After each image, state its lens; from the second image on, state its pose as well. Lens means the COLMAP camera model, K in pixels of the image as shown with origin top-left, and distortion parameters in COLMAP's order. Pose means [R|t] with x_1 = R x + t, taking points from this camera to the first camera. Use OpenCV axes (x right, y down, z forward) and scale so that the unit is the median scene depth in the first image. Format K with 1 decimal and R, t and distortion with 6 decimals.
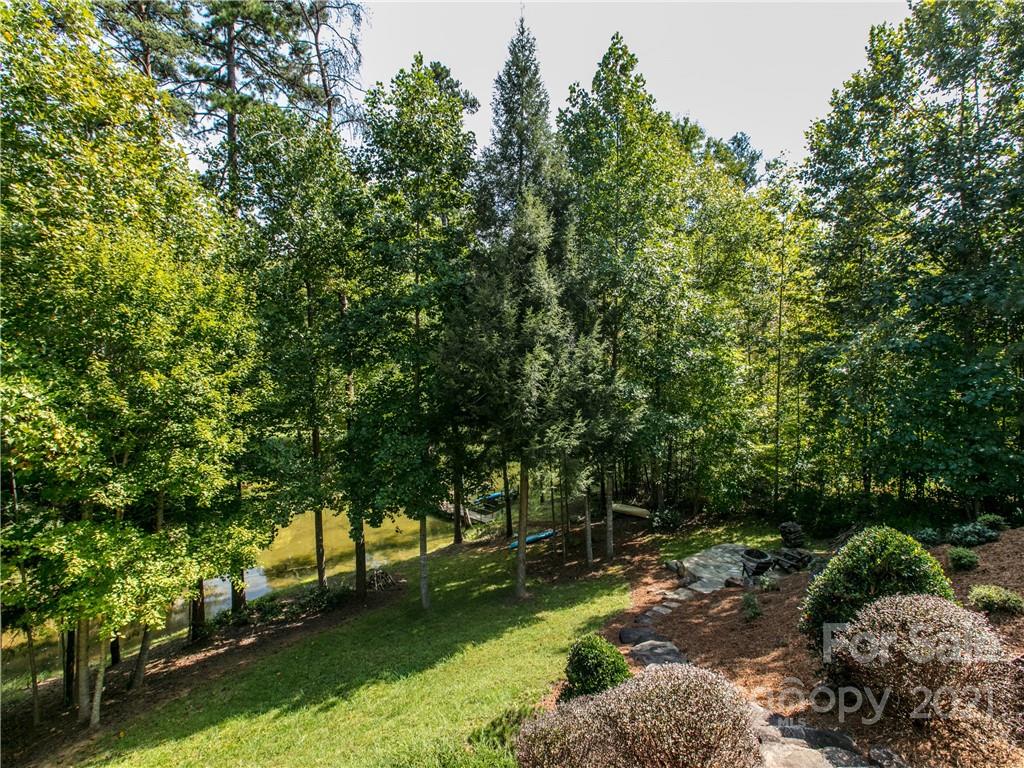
lens RADIAL K [[456.2, 0, 514.7], [0, 456.2, 379.4], [0, 0, 1]] dist [0.004431, -0.002613]
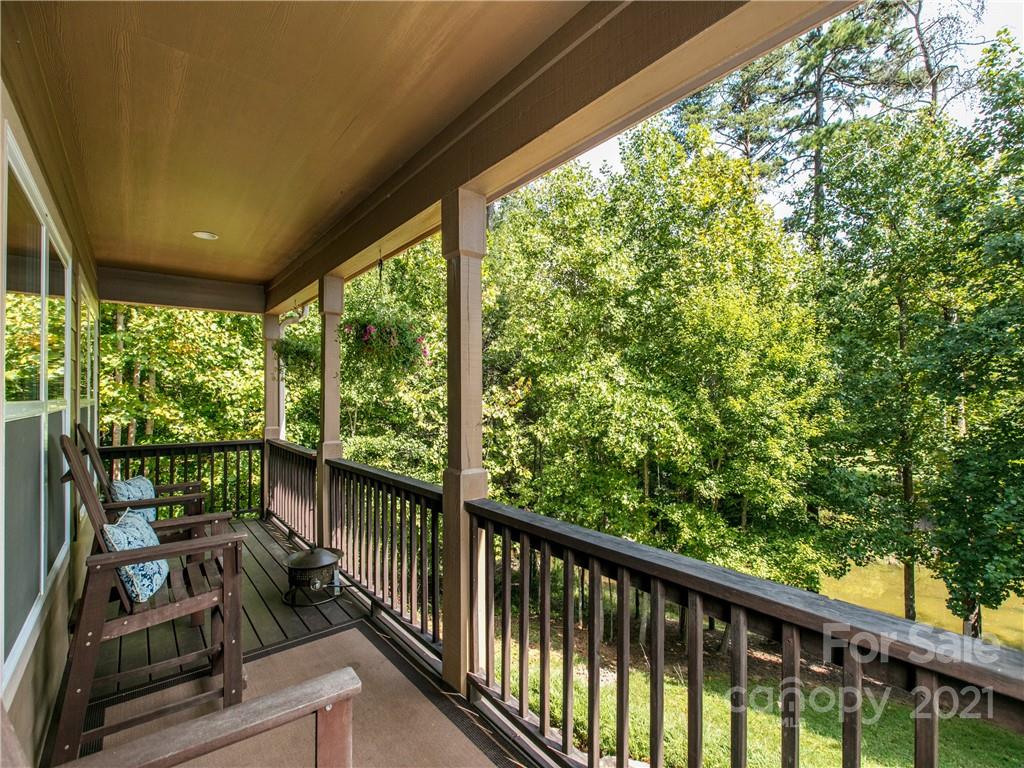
lens RADIAL K [[476.6, 0, 512.4], [0, 476.6, 387.8], [0, 0, 1]] dist [0.002710, -0.001492]
pose [[0.416555, 0.001439, -0.909109, 0.120658], [-0.036285, 0.999228, -0.015045, 0.000458], [0.908386, 0.039254, 0.416286, -0.090994]]
